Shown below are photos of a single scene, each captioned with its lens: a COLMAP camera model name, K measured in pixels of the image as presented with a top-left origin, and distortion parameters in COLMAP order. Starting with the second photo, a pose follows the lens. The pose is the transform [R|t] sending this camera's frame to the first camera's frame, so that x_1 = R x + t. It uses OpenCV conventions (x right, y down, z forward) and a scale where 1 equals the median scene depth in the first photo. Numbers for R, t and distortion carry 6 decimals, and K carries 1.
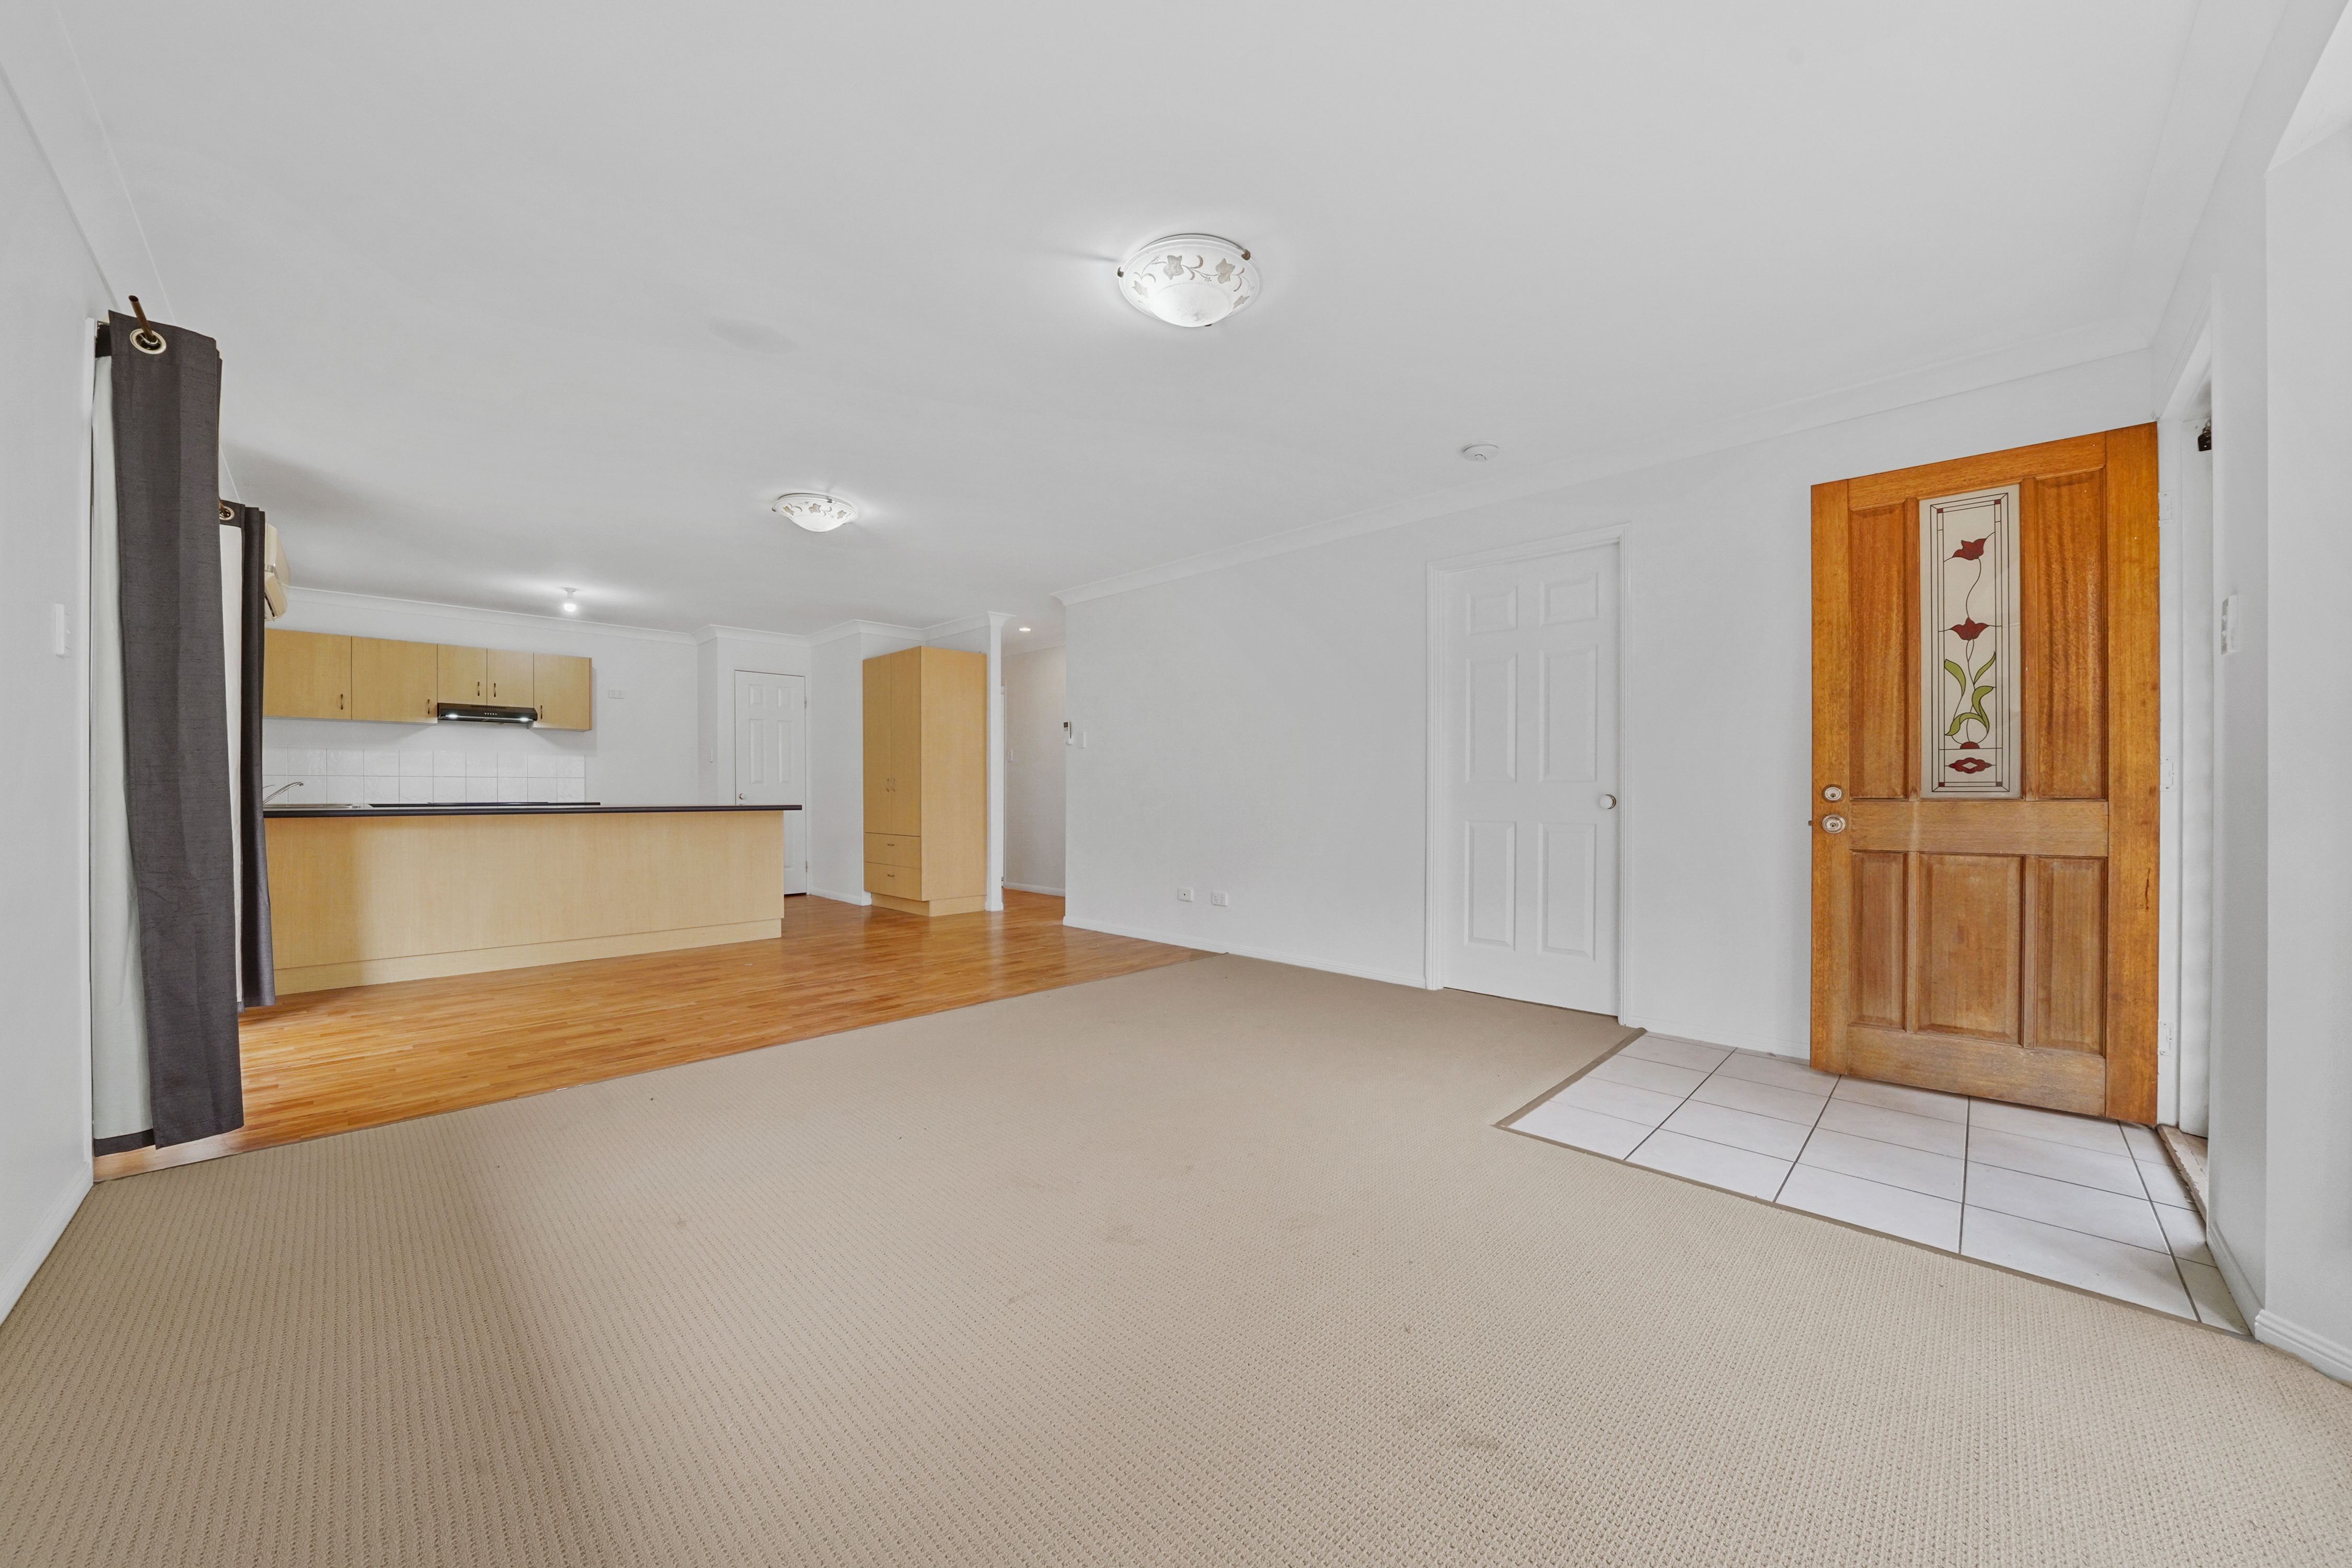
lens RADIAL K [[815.9, 0, 1169.5], [0, 815.9, 787.8], [0, 0, 1]] dist [-0.002517, -0.000052]
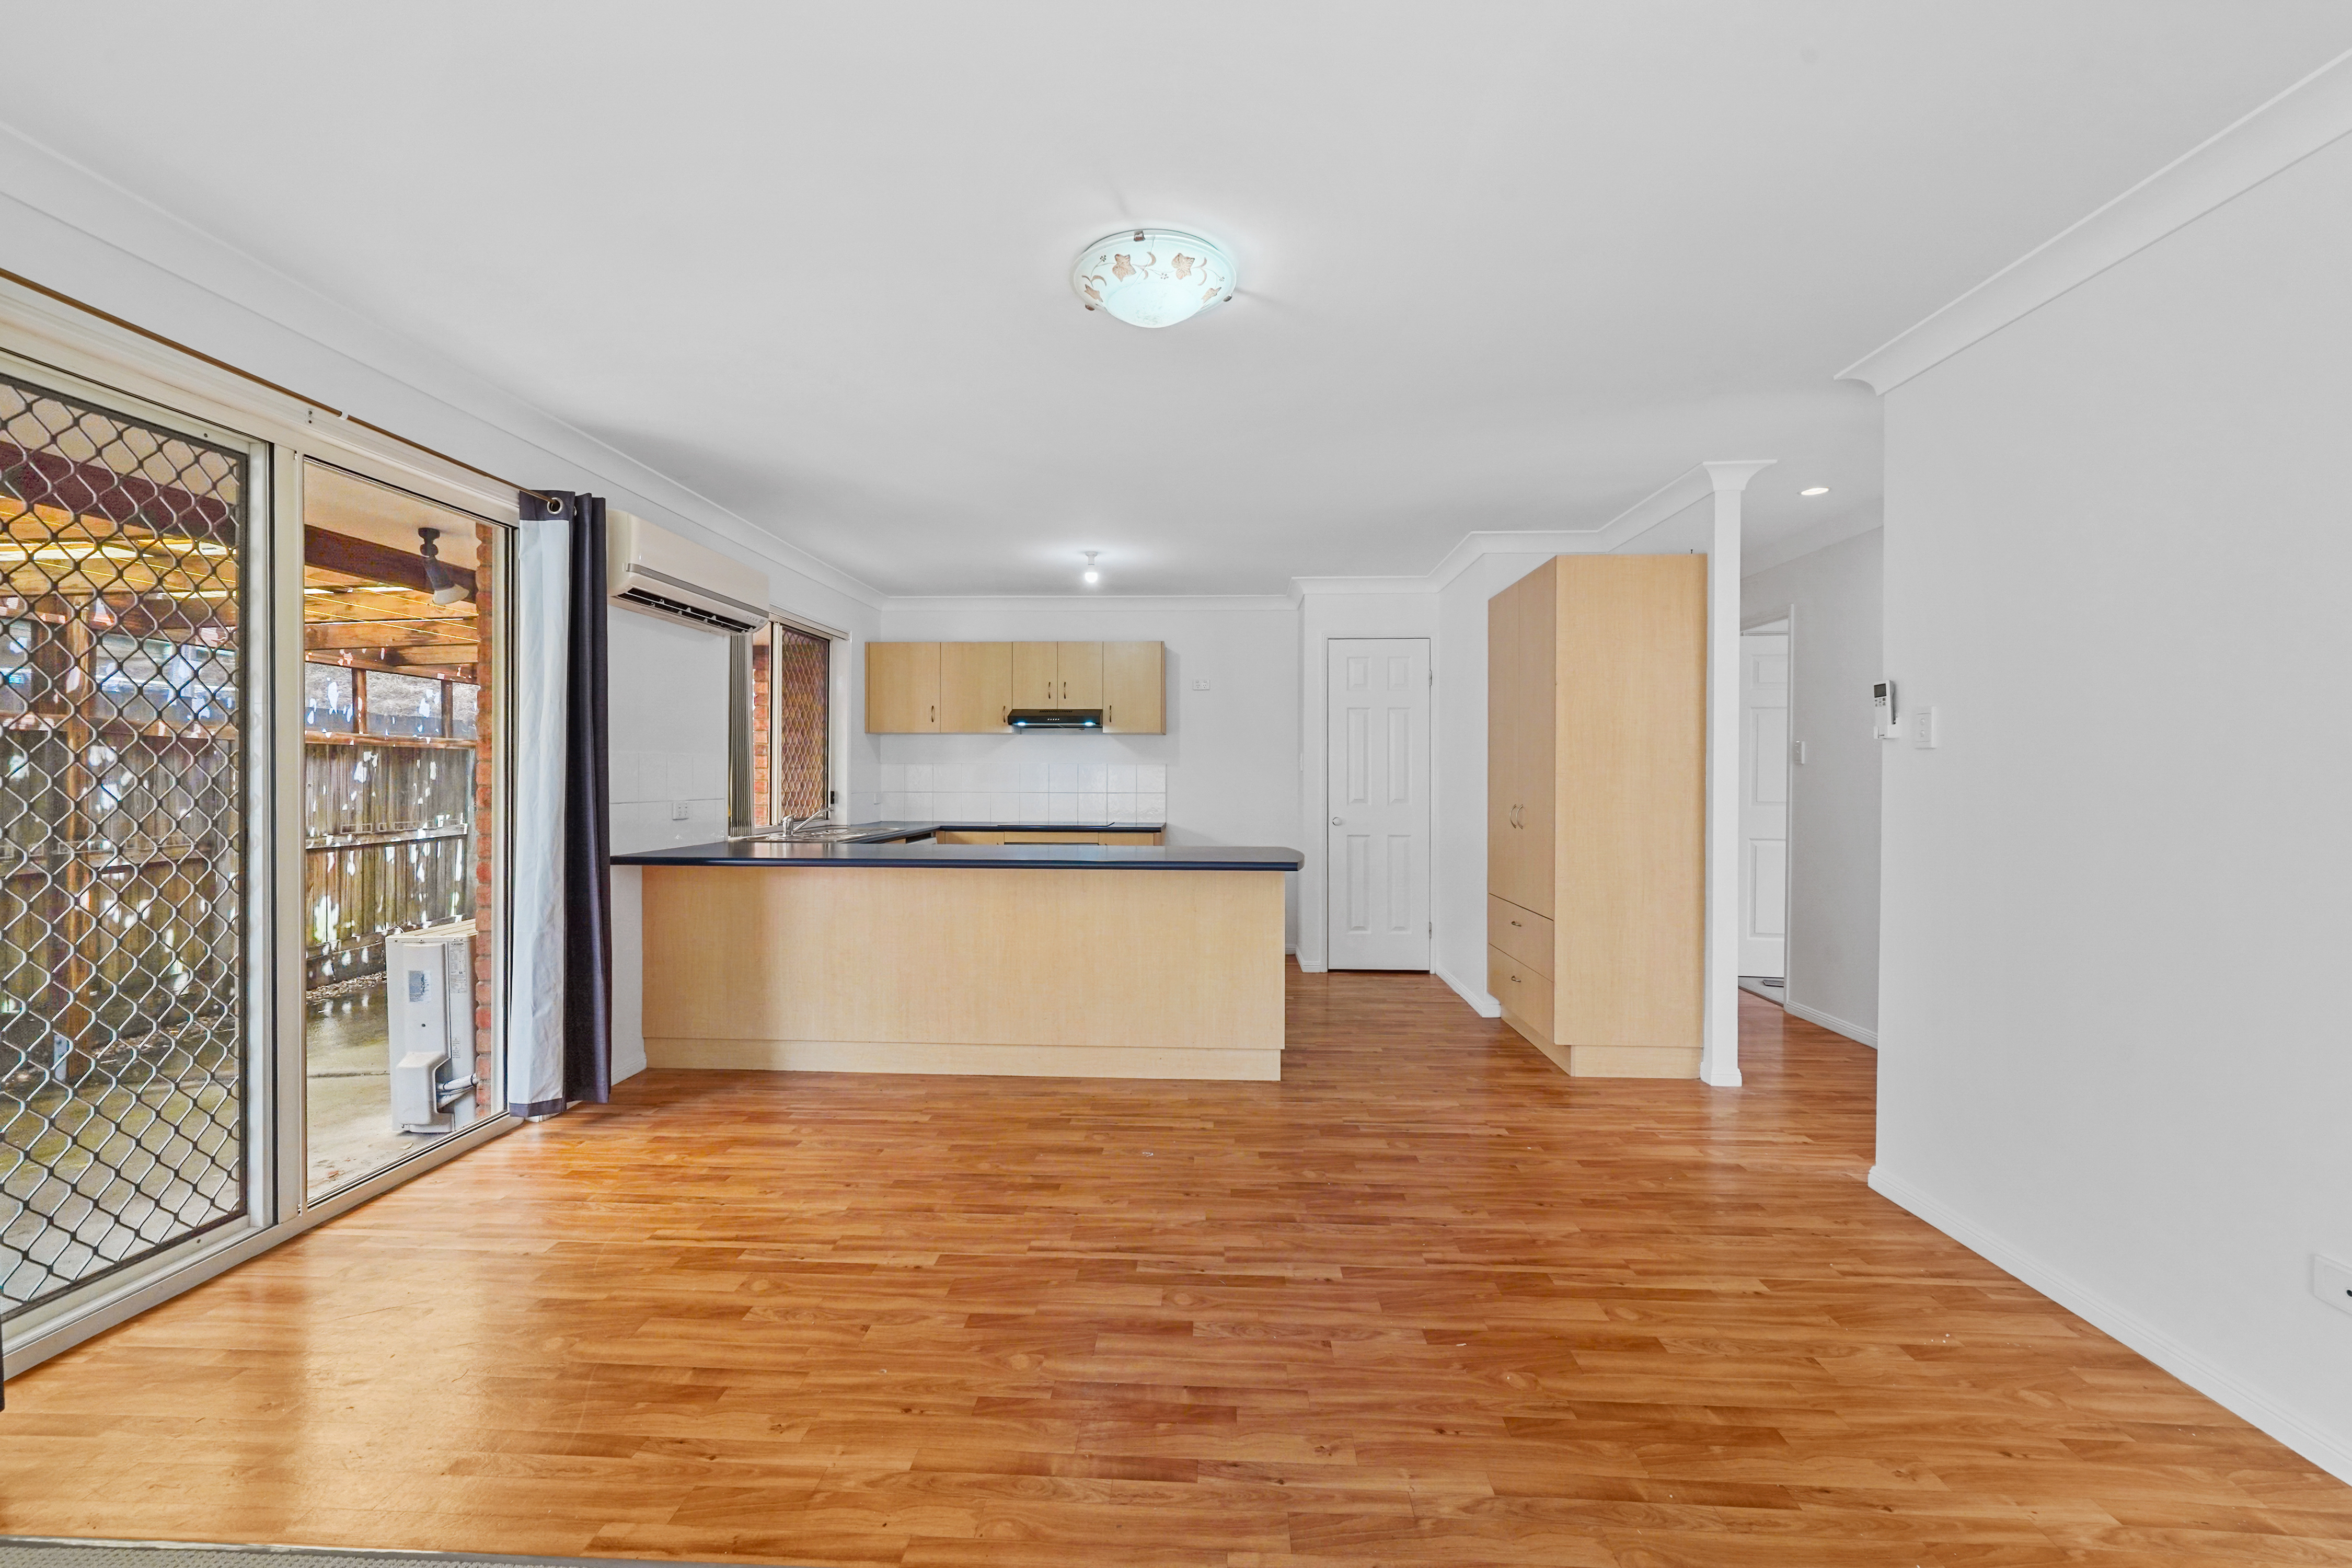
lens RADIAL K [[978.4, 0, 1170.3], [0, 978.4, 776.3], [0, 0, 1]] dist [-0.002557, 0.000035]
pose [[0.664586, 0.005258, -0.747194, 0.000076], [-0.004846, 0.999985, 0.002727, -0.035281], [0.747197, 0.001809, 0.664601, 0.421181]]
